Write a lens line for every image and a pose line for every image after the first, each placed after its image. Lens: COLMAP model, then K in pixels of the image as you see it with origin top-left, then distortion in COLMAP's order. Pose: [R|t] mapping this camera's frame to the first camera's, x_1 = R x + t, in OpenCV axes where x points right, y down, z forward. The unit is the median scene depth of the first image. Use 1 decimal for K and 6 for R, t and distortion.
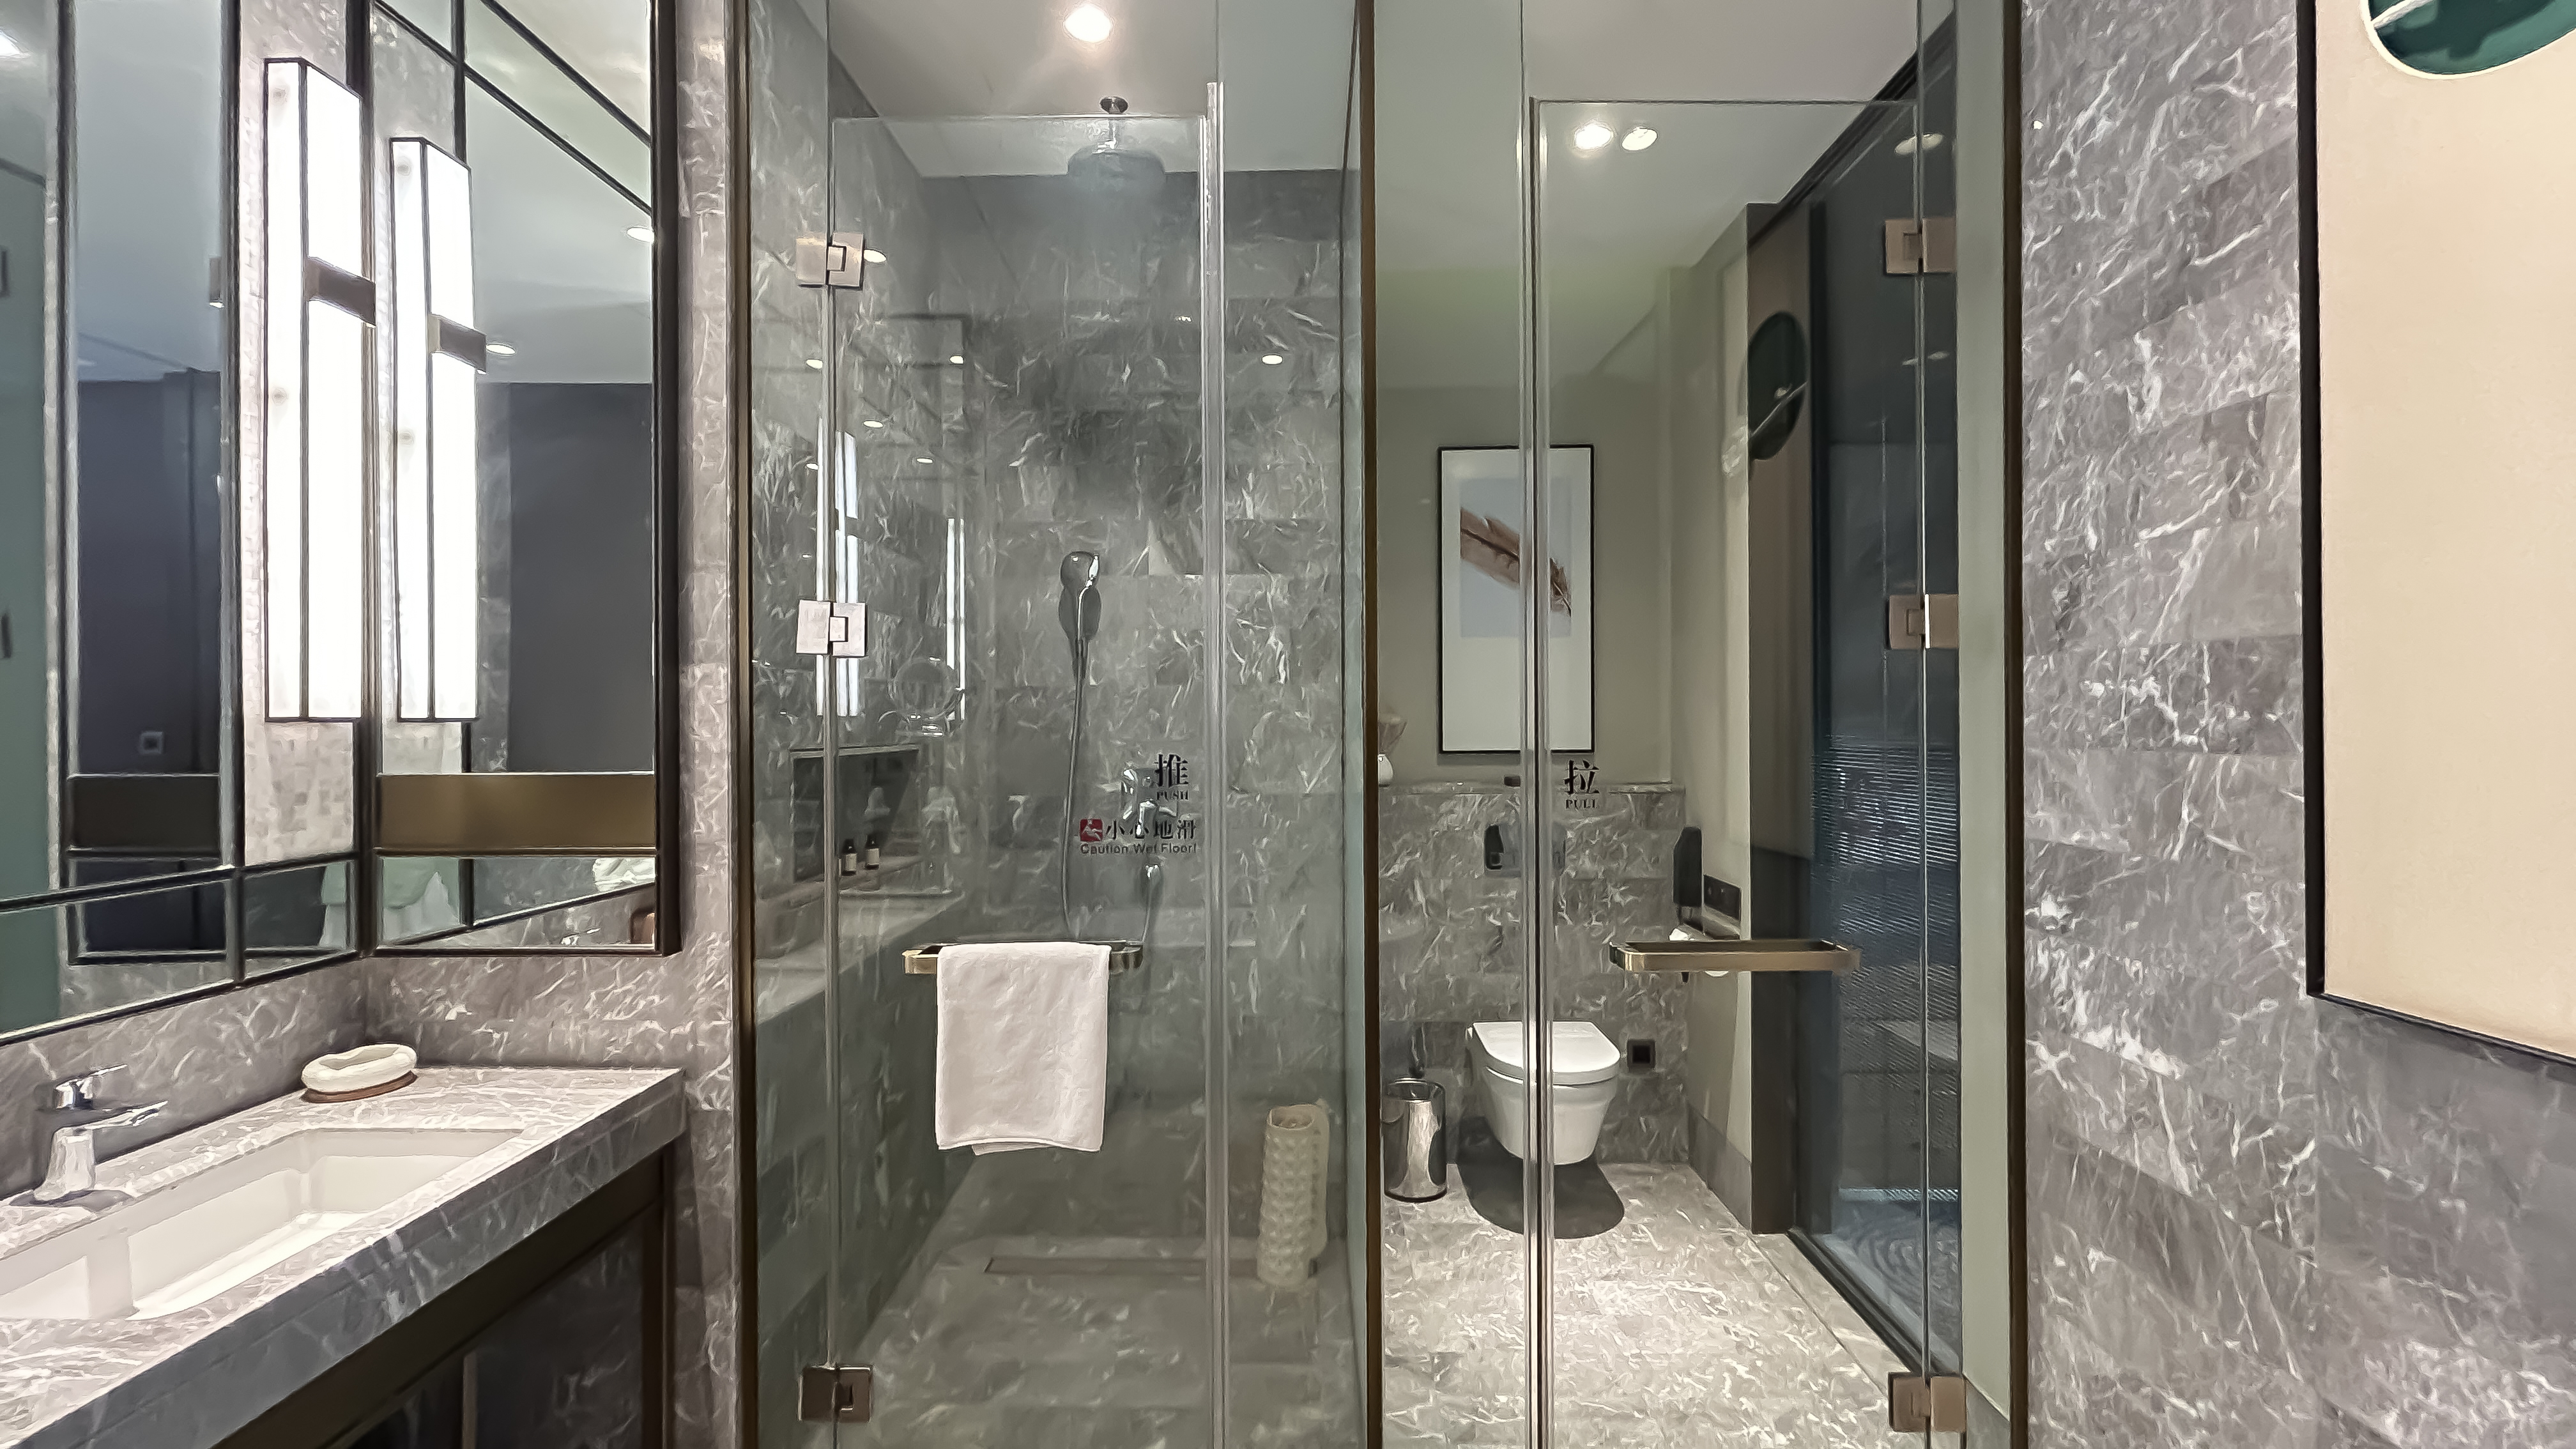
lens RADIAL K [[1059.8, 0, 1280.6], [0, 1059.8, 720.2], [0, 0, 1]] dist [0.013417, 0.000917]
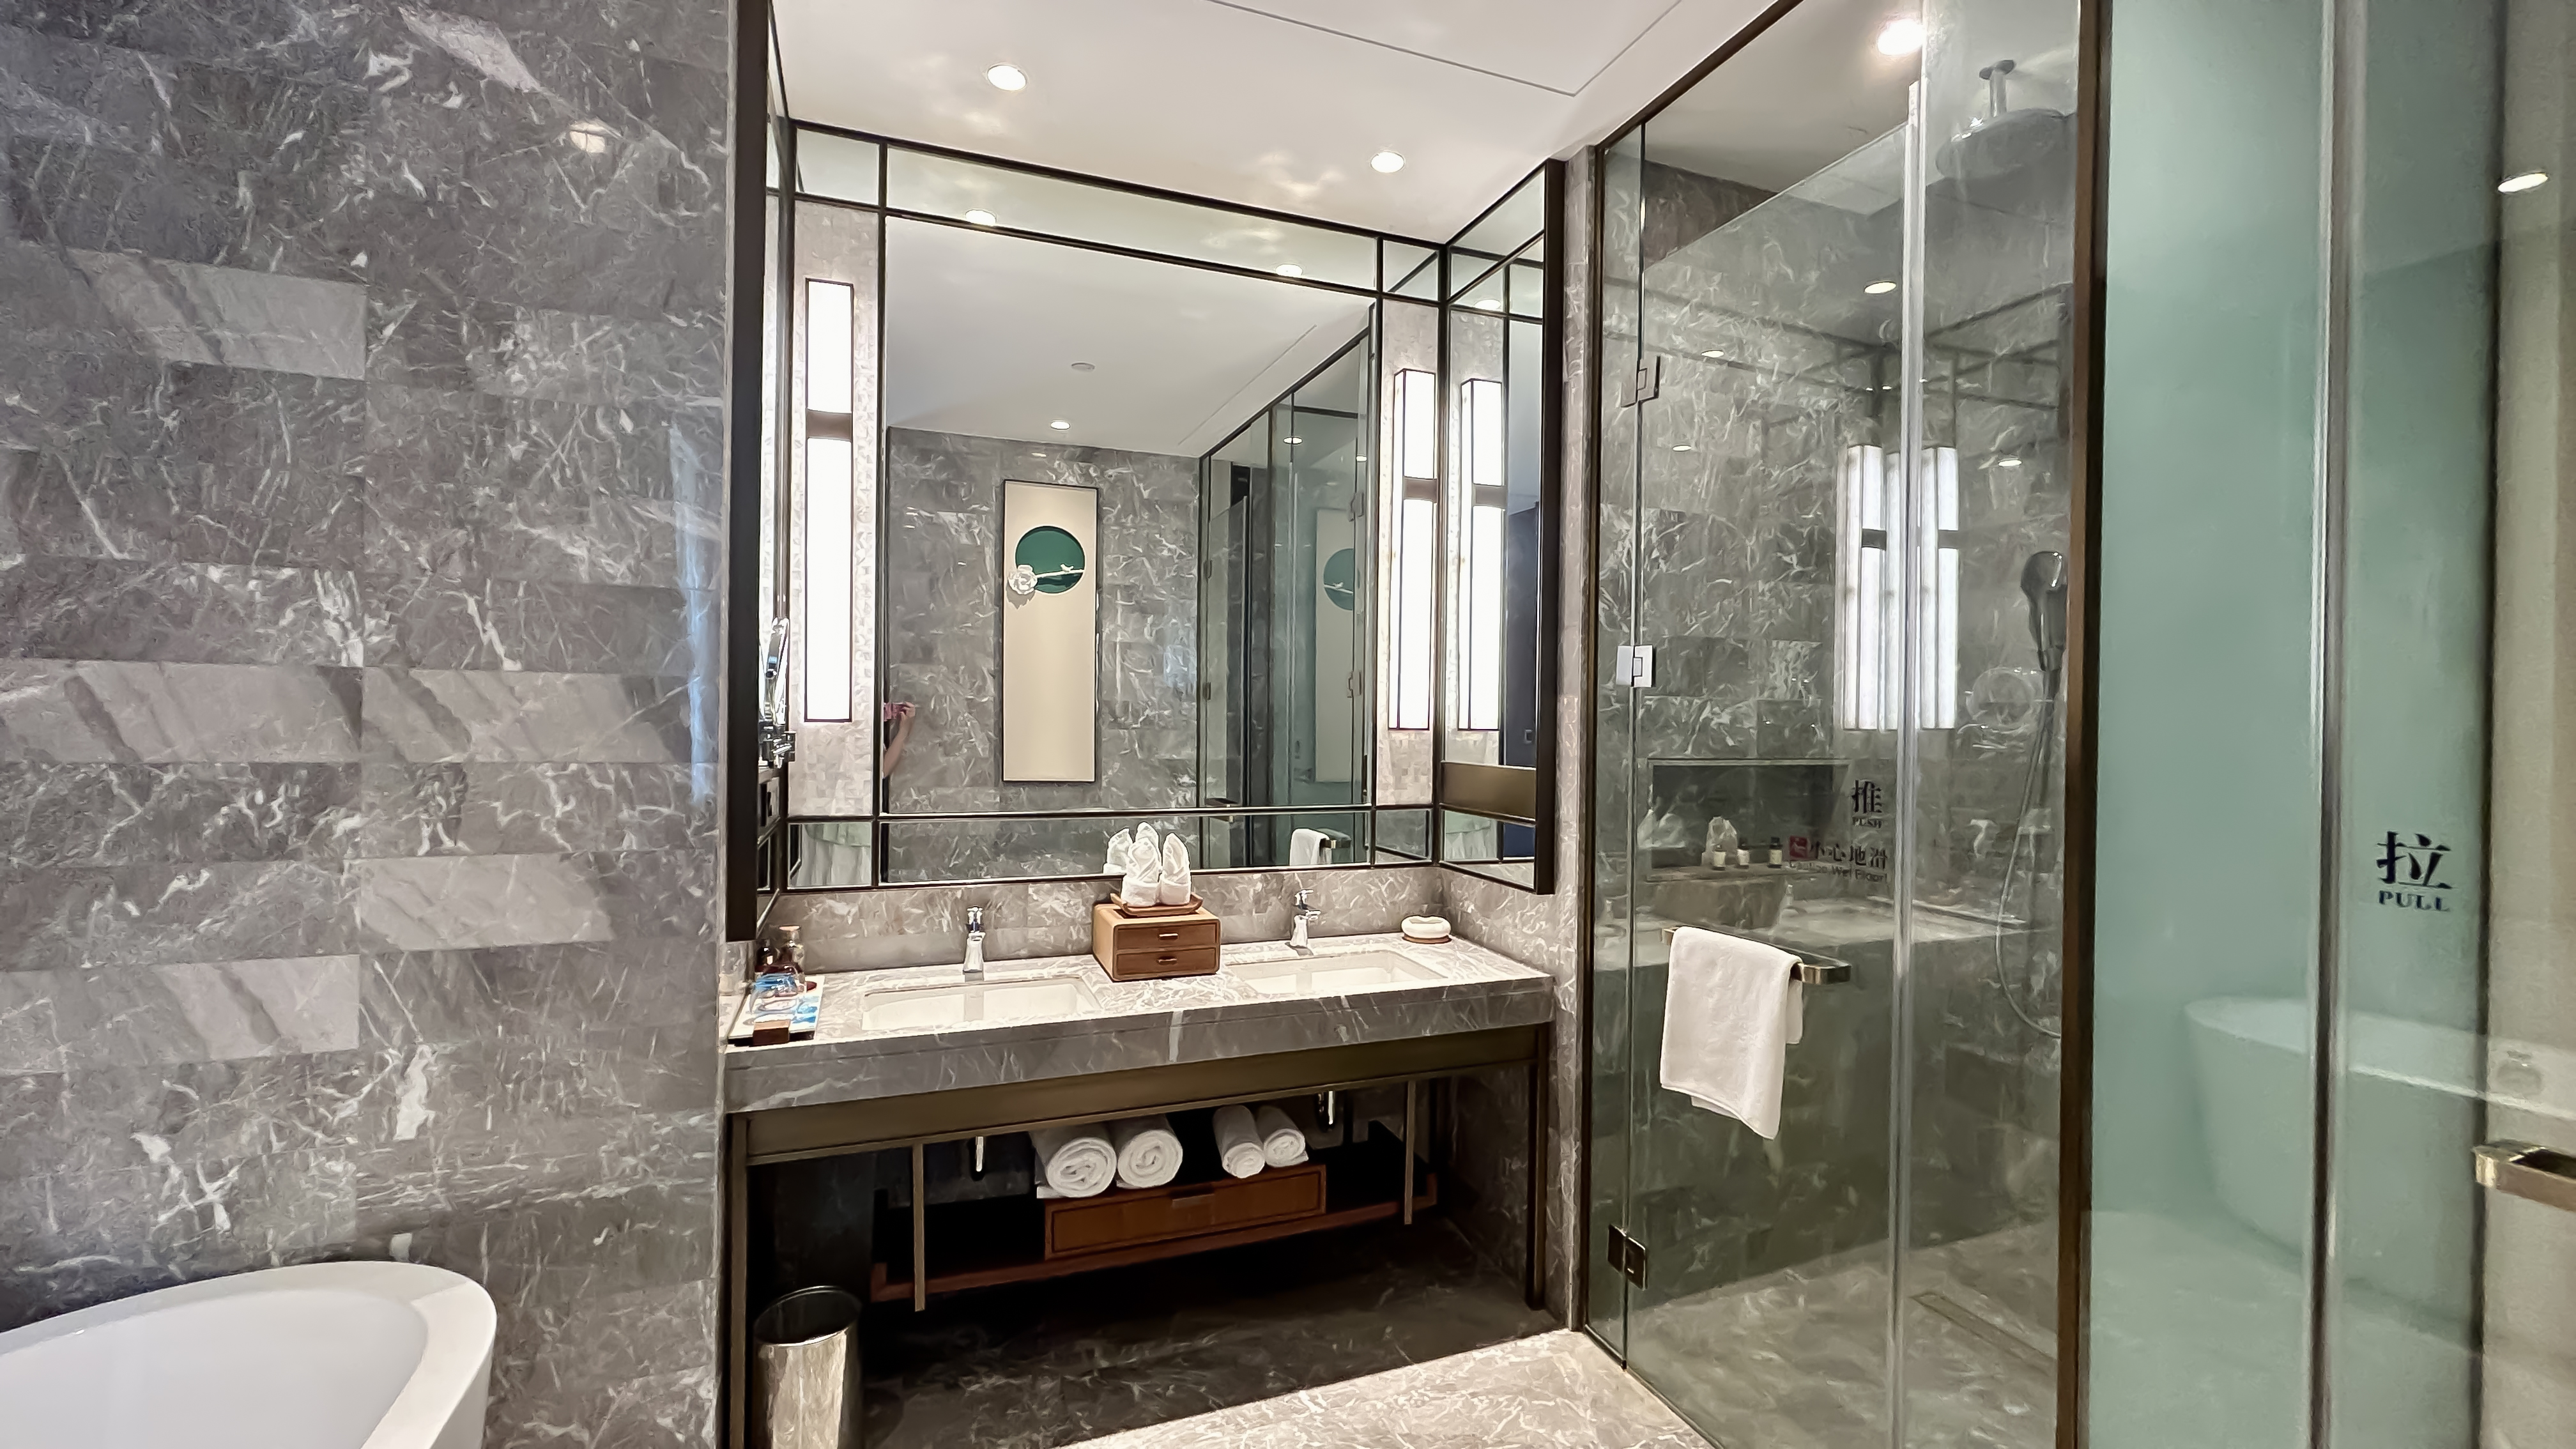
lens RADIAL K [[1059.8, 0, 1271.8], [0, 1059.8, 719.6], [0, 0, 1]] dist [0.013417, 0.000917]
pose [[0.365870, 0.011701, -0.930592, 0.635004], [-0.014926, 0.999866, 0.006703, -0.023311], [0.930546, 0.011438, 0.365996, 0.119837]]
